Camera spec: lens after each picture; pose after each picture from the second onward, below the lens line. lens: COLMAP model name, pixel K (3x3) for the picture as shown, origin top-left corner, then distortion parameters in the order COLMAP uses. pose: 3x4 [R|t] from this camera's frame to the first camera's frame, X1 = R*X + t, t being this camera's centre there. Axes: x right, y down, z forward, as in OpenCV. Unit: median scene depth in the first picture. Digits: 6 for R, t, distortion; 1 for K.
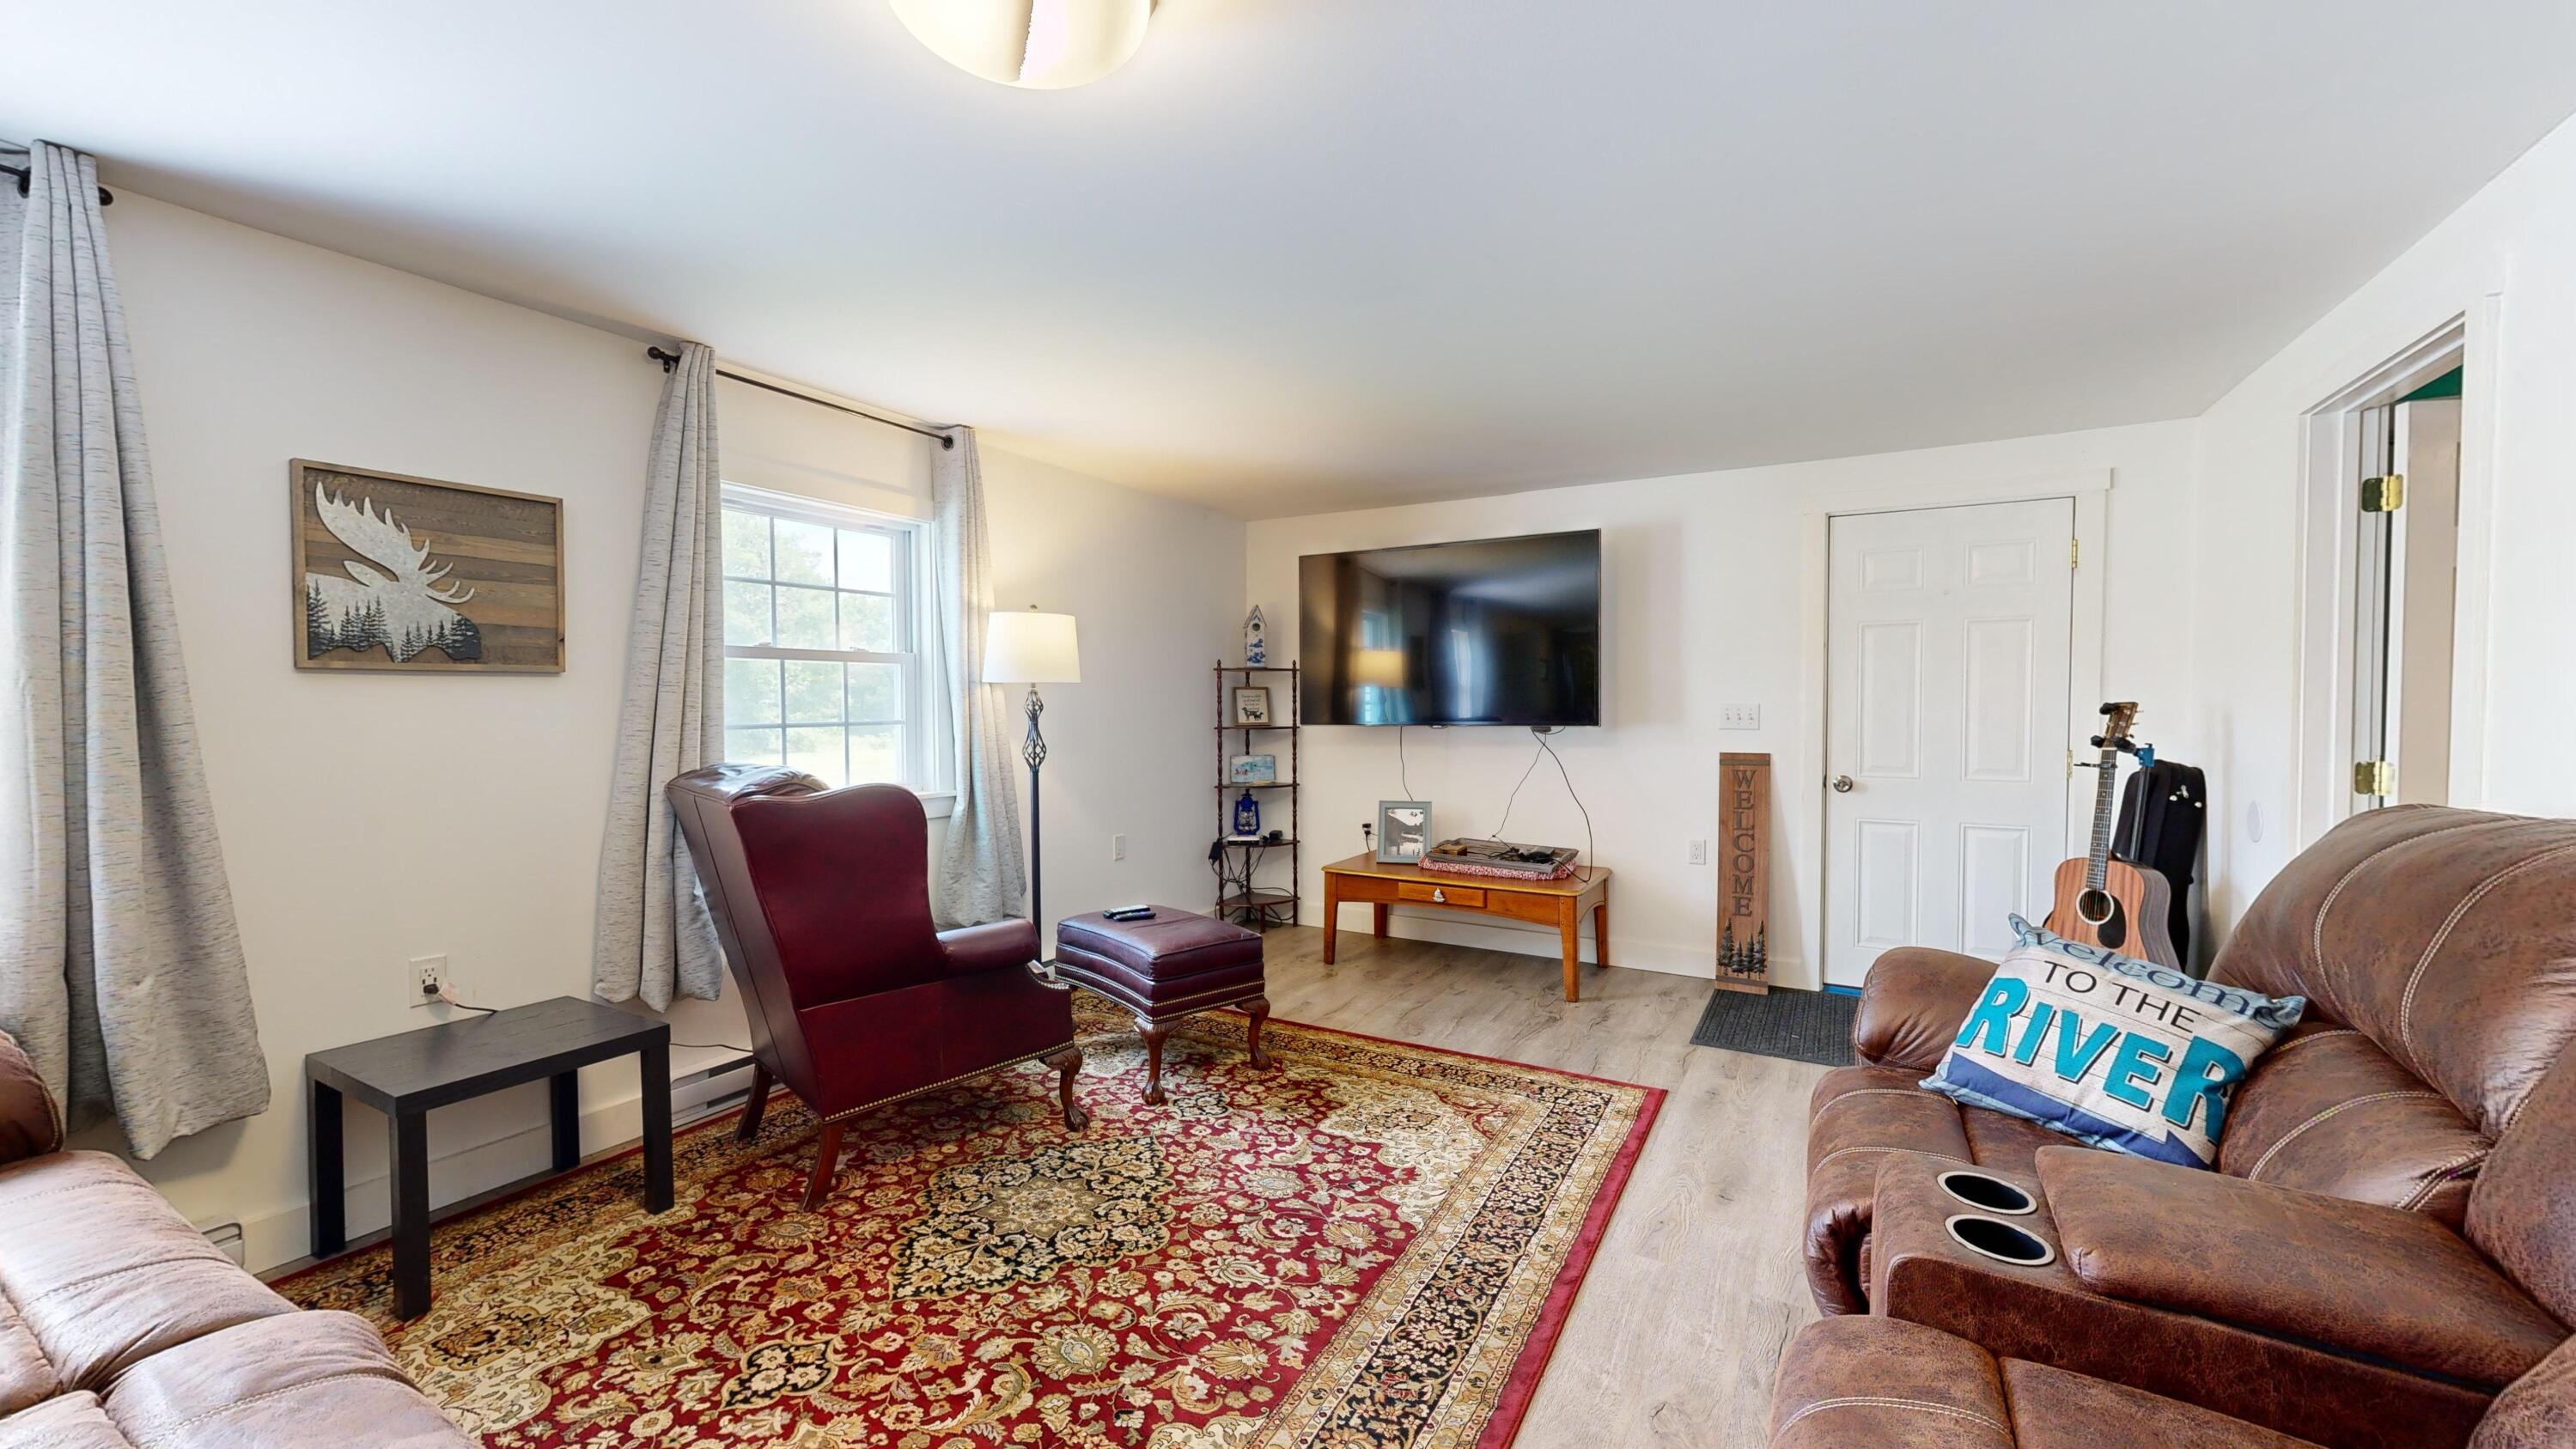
lens RADIAL K [[978.6, 0, 1288.0], [0, 978.6, 724.5], [0, 0, 1]] dist [0.001020, 0.000013]
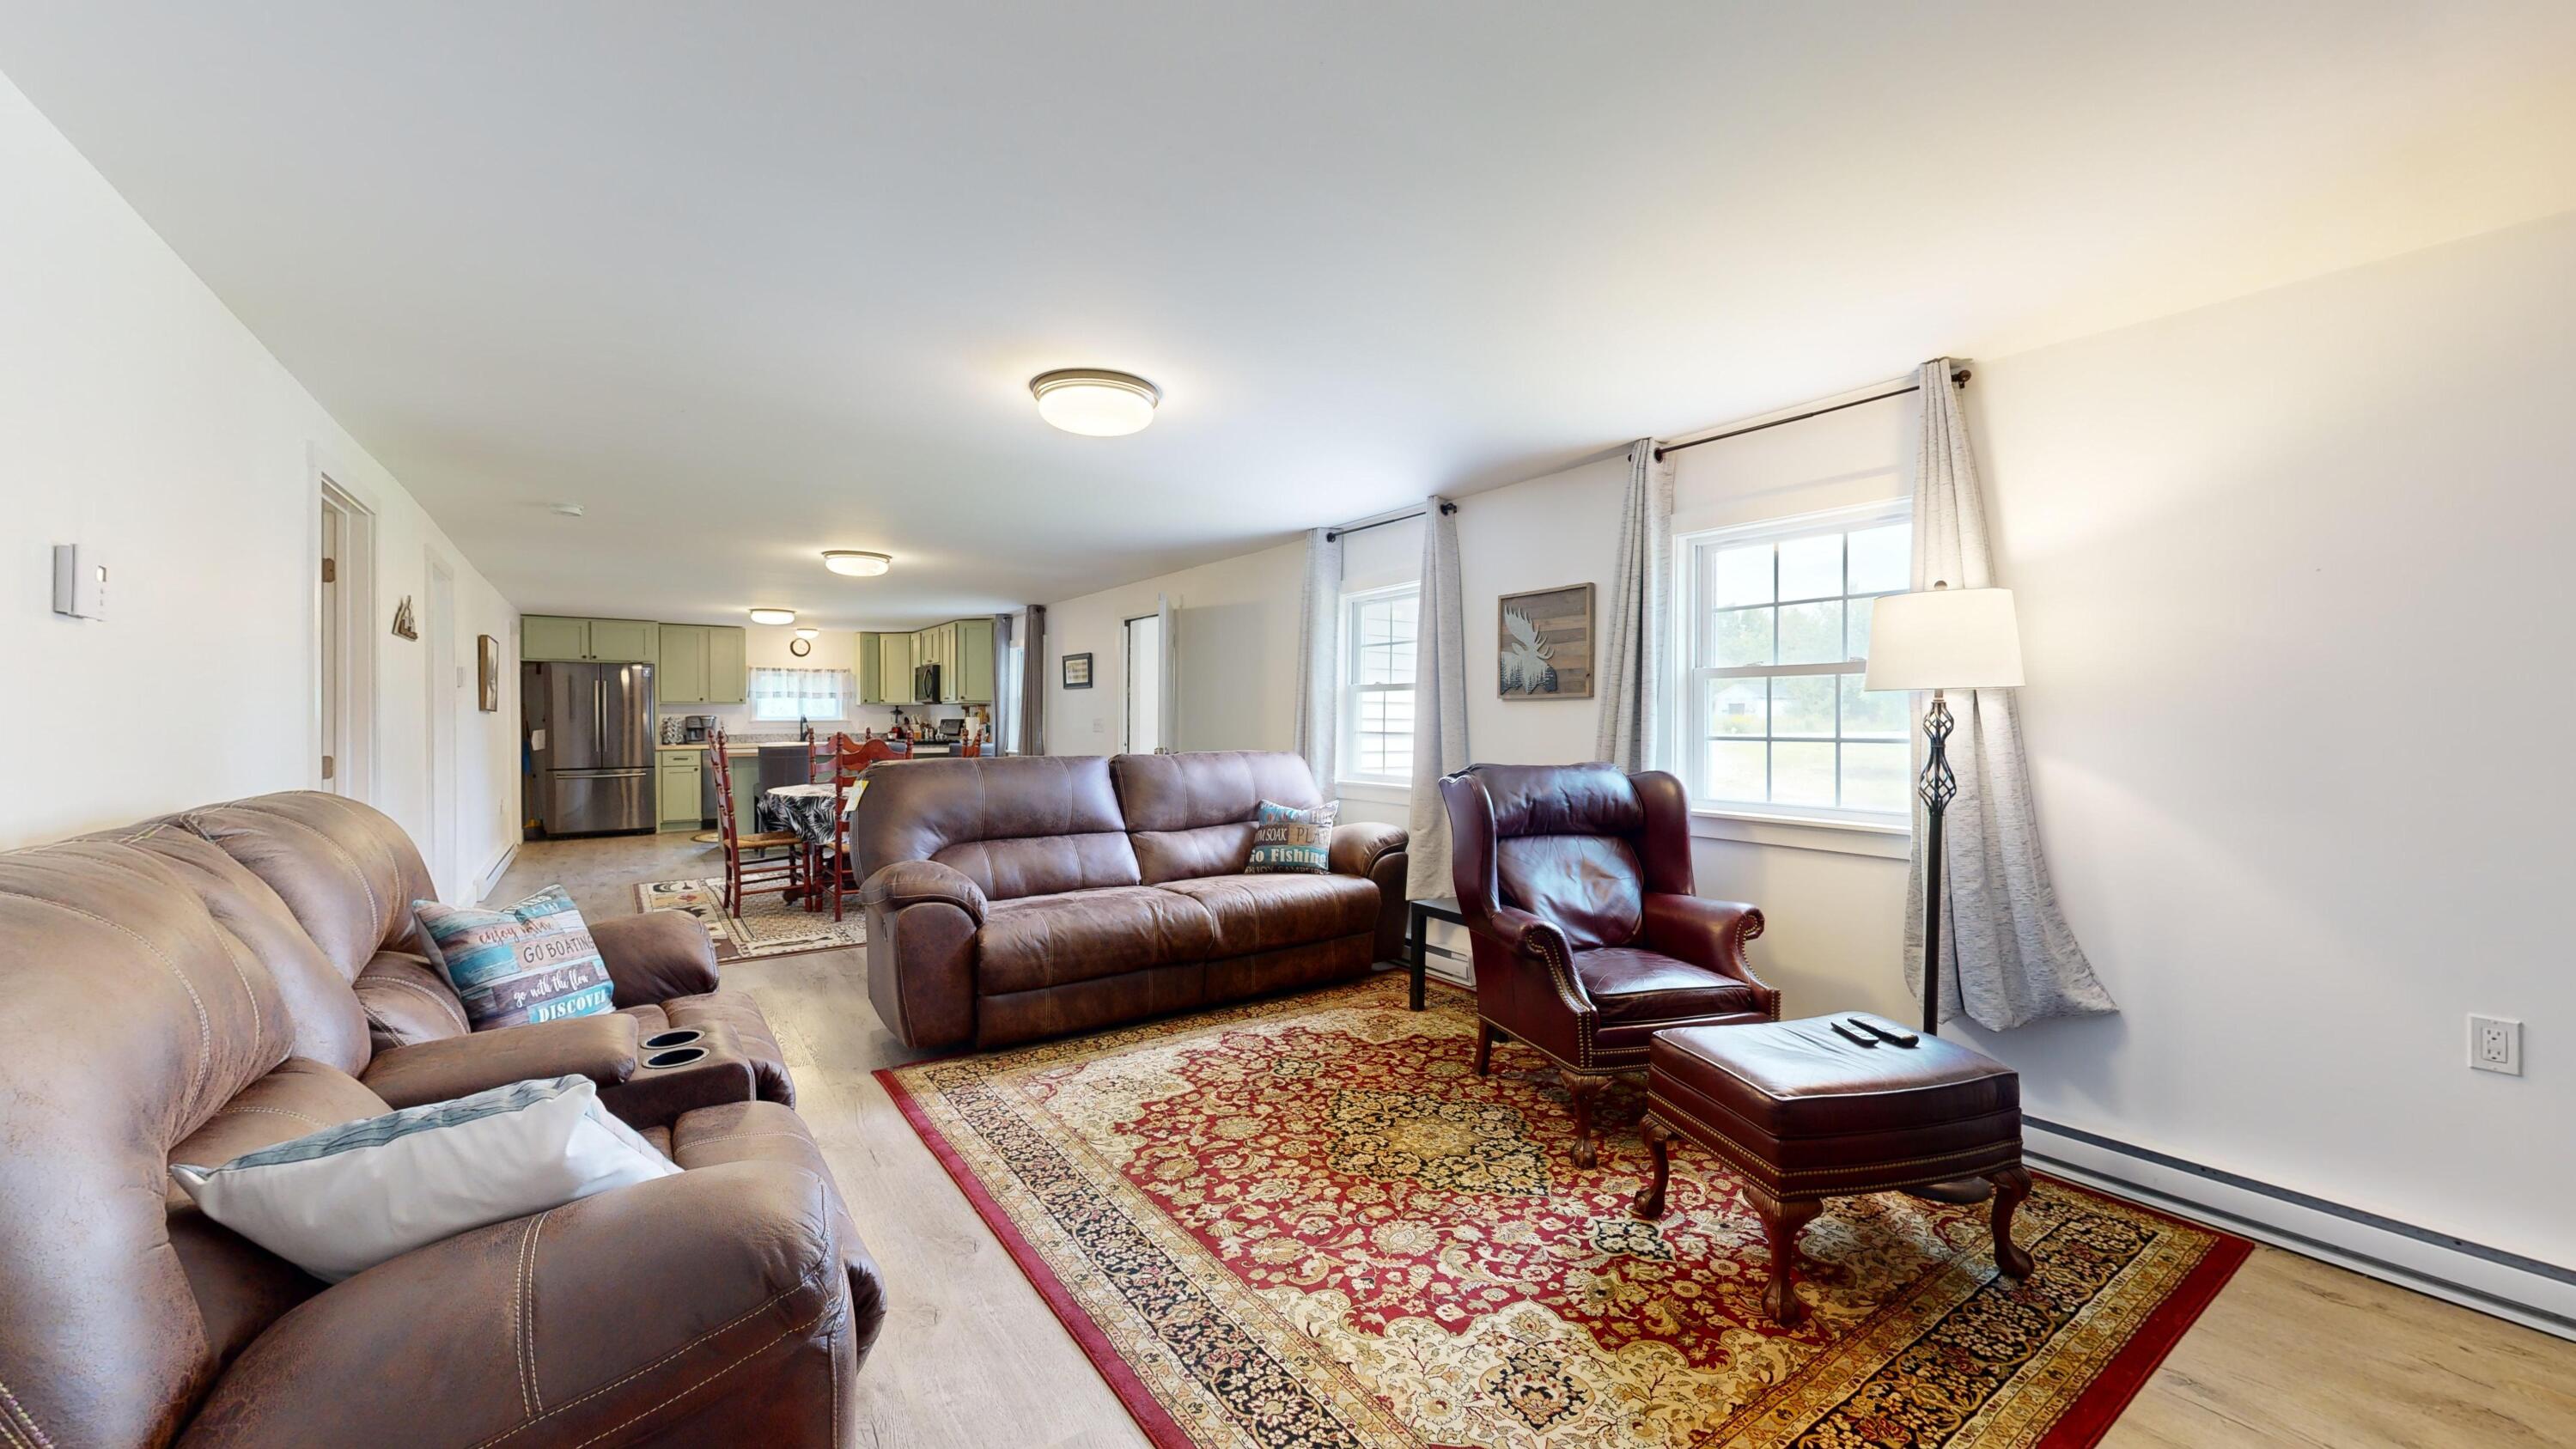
lens RADIAL K [[978.6, 0, 1288.0], [0, 978.6, 724.5], [0, 0, 1]] dist [0.001020, 0.000013]
pose [[-0.435616, 0.008673, -0.900091, 0.876528], [-0.019874, 0.999617, 0.019251, -0.031973], [0.899913, 0.026275, -0.435277, 1.314986]]
